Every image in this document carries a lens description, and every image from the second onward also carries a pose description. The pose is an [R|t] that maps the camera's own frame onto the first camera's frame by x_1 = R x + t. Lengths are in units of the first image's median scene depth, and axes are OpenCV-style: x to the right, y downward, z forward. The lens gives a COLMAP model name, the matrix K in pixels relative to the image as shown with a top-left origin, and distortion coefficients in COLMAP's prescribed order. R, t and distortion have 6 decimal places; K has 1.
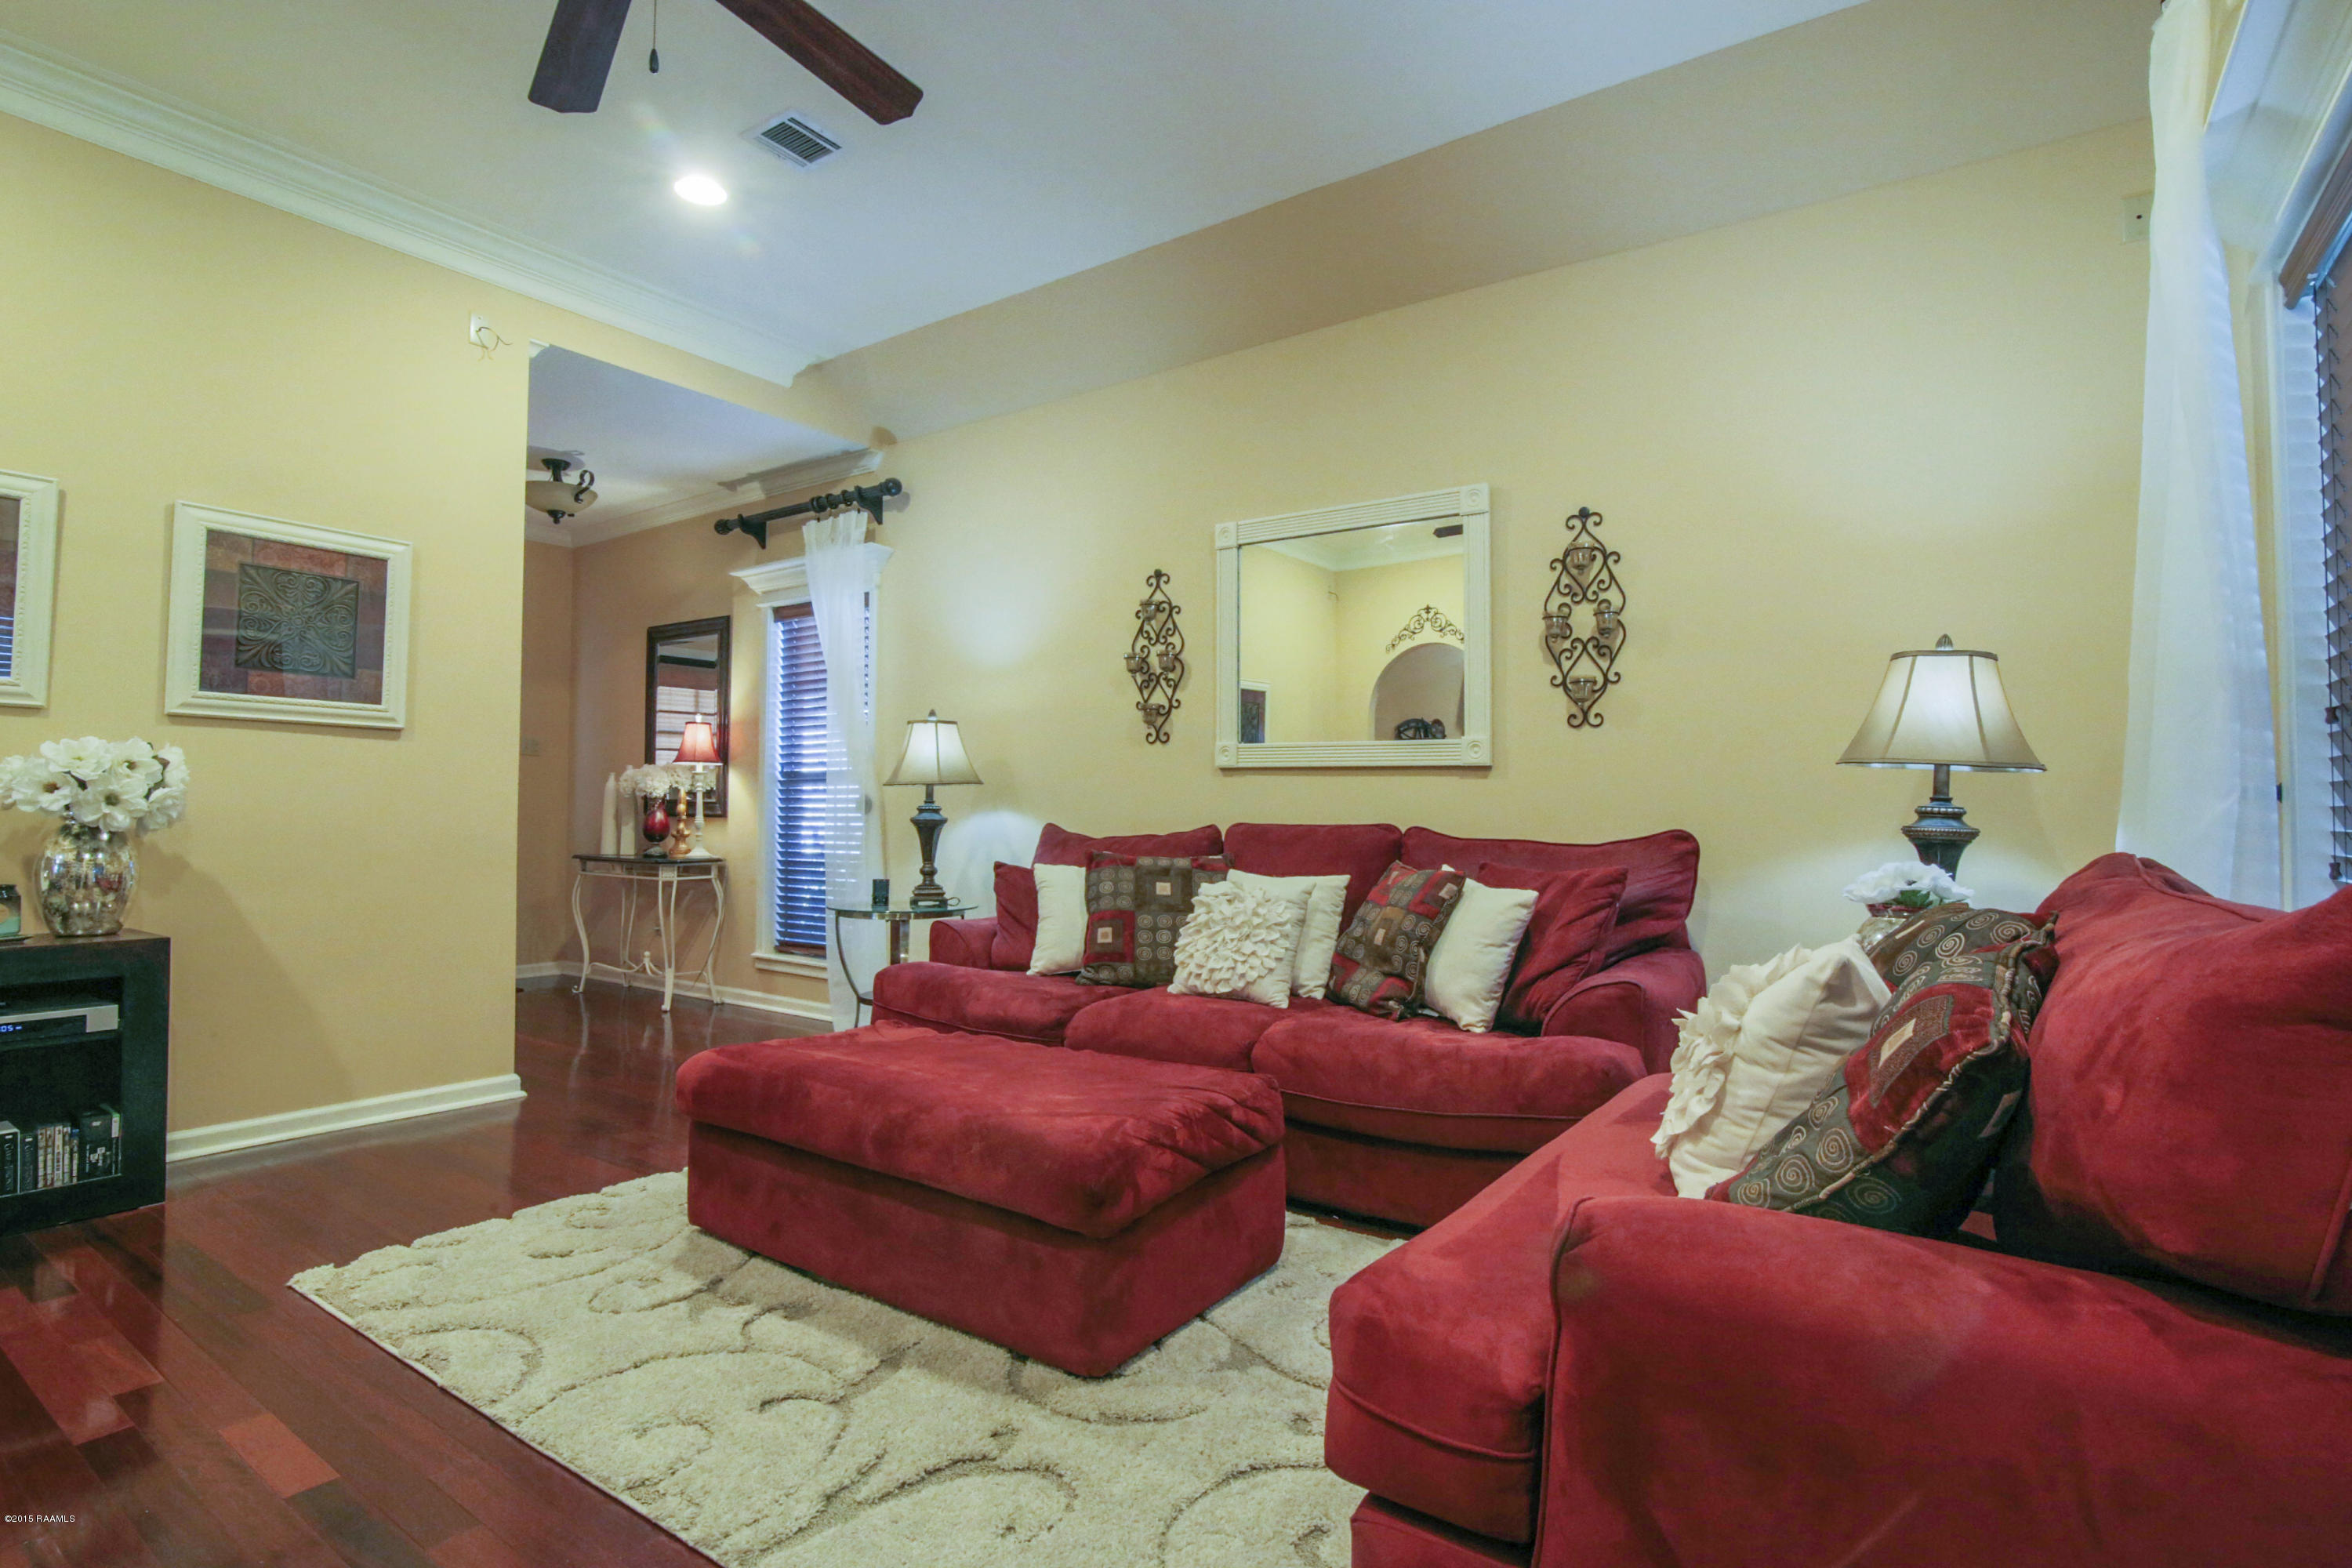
lens RADIAL K [[1142.4, 0, 1167.9], [0, 1142.4, 768.9], [0, 0, 1]] dist [-0.018766, 0.002050]
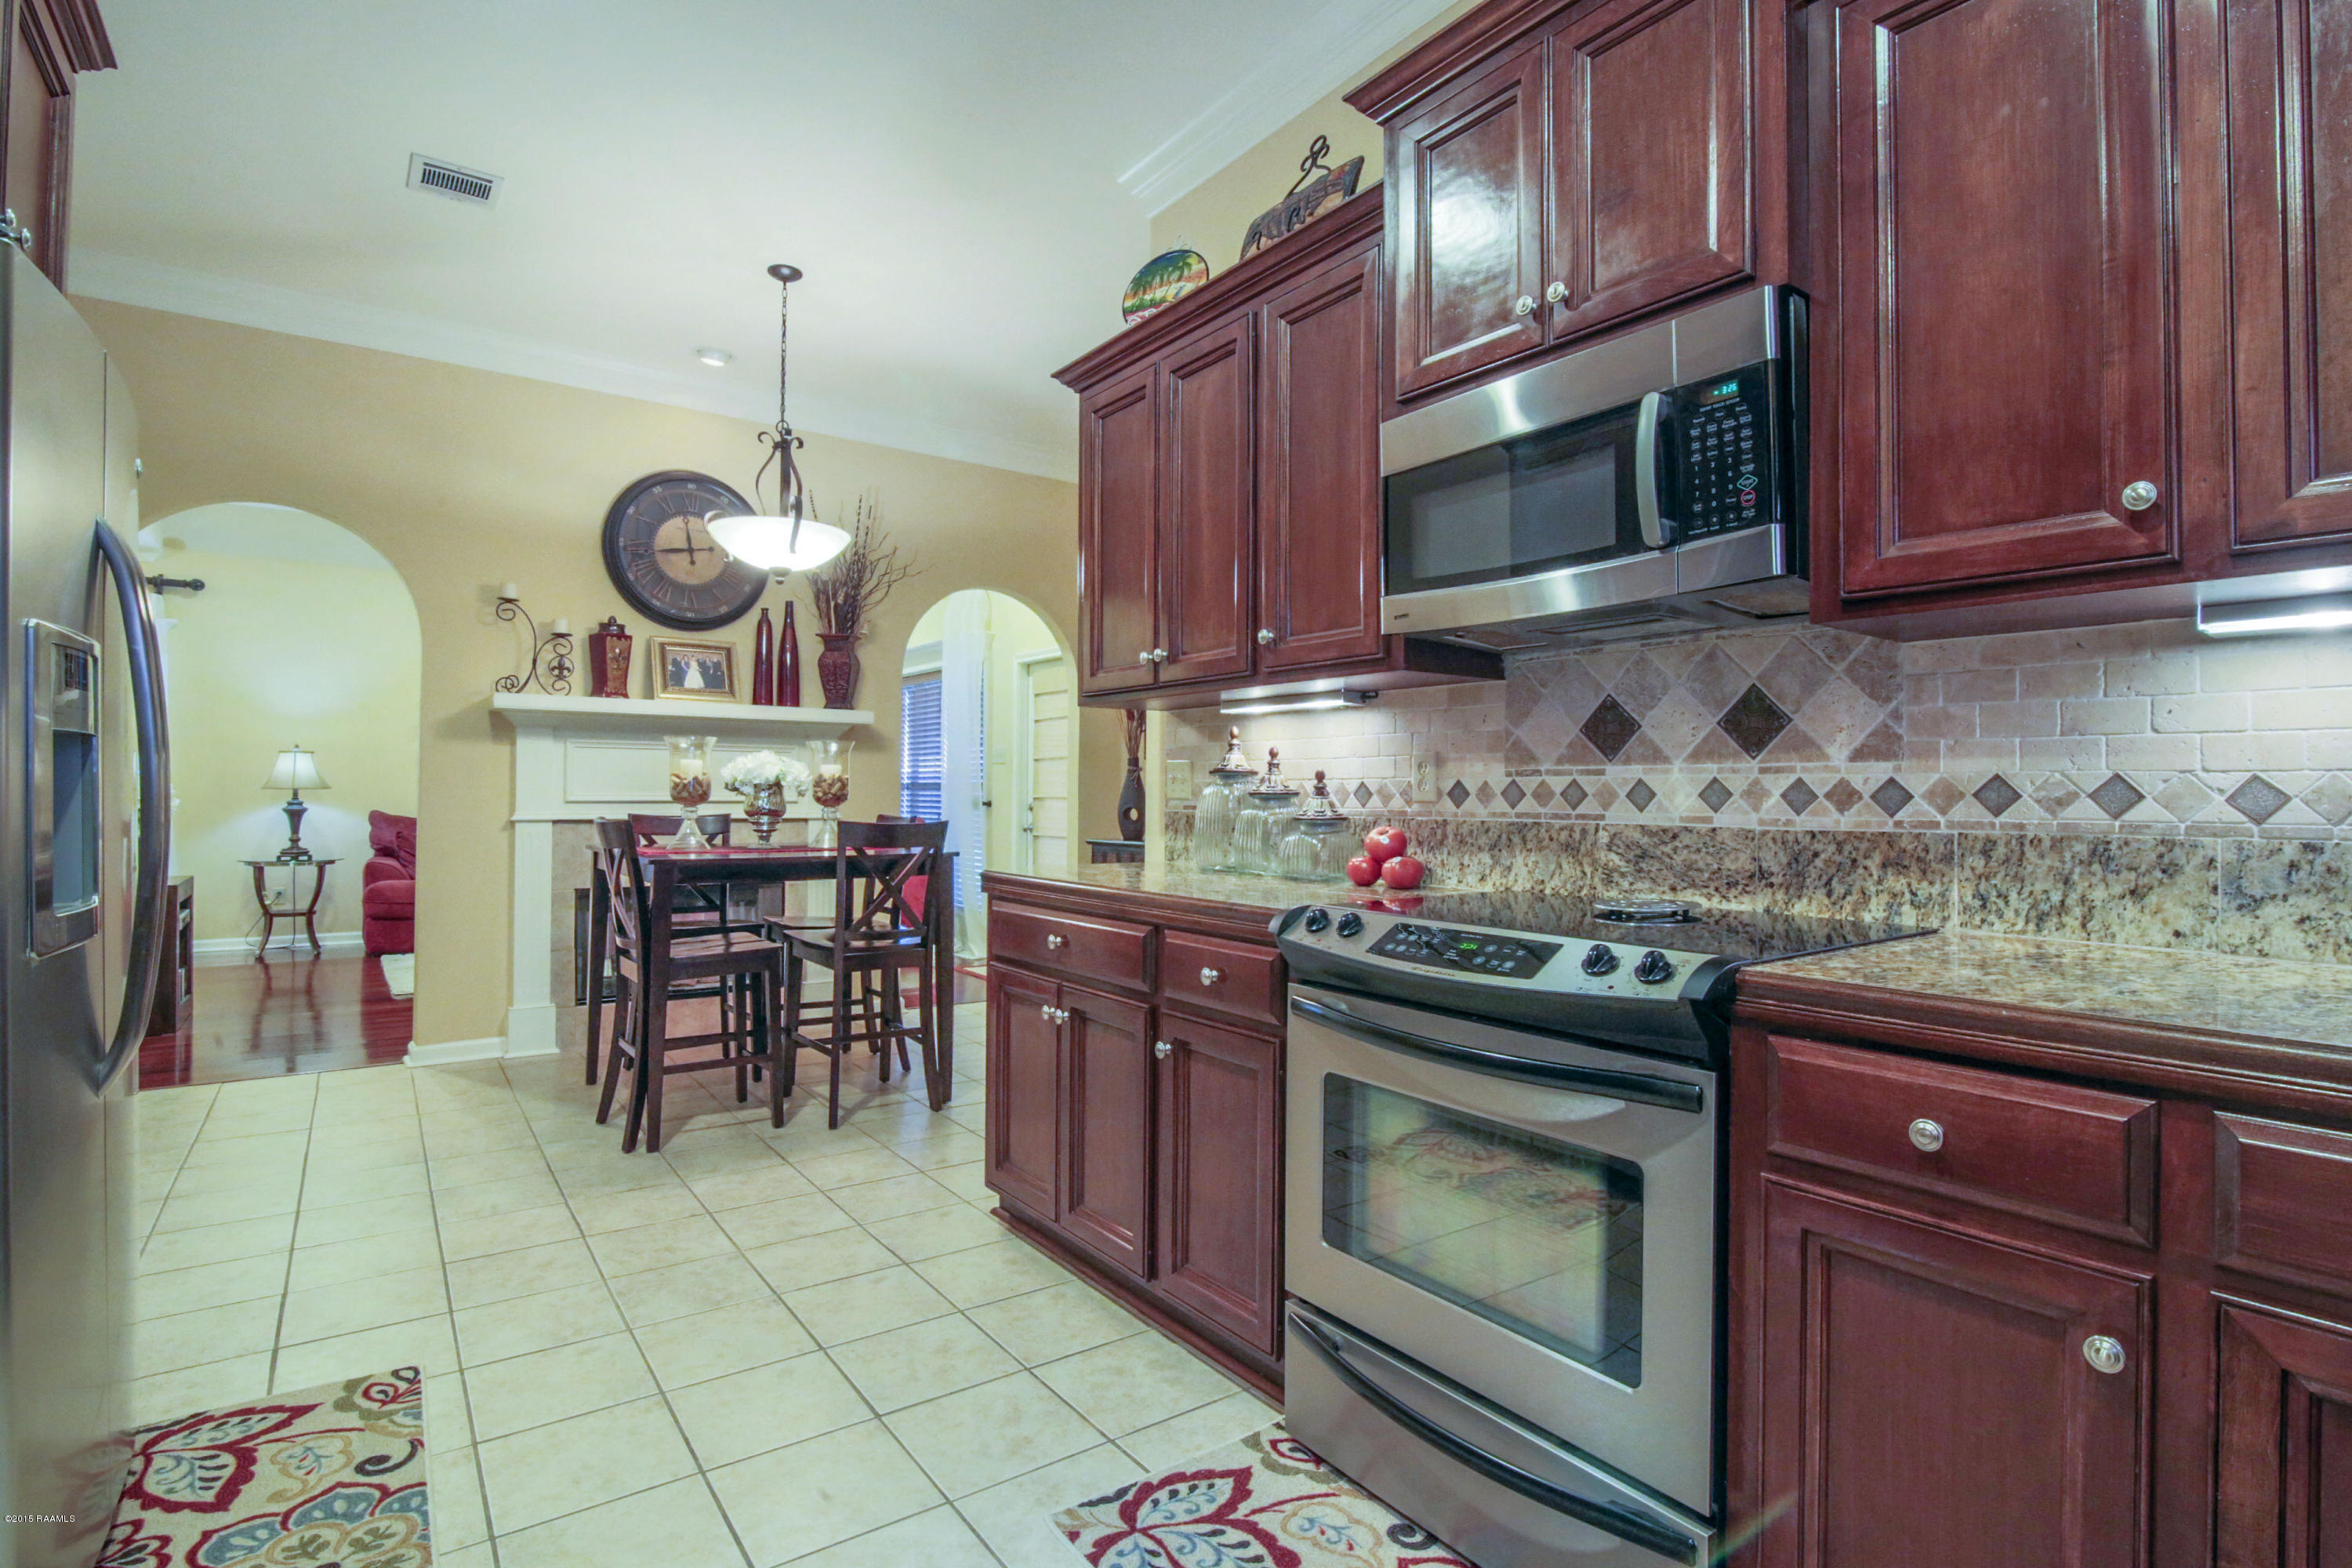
lens RADIAL K [[1142.4, 0, 1172.8], [0, 1142.4, 776.6], [0, 0, 1]] dist [-0.018766, 0.002050]
pose [[0.317979, 0.010906, 0.948035, -2.120375], [-0.039763, 0.999207, 0.001842, -0.089763], [-0.947264, -0.038283, 0.318161, -1.184847]]
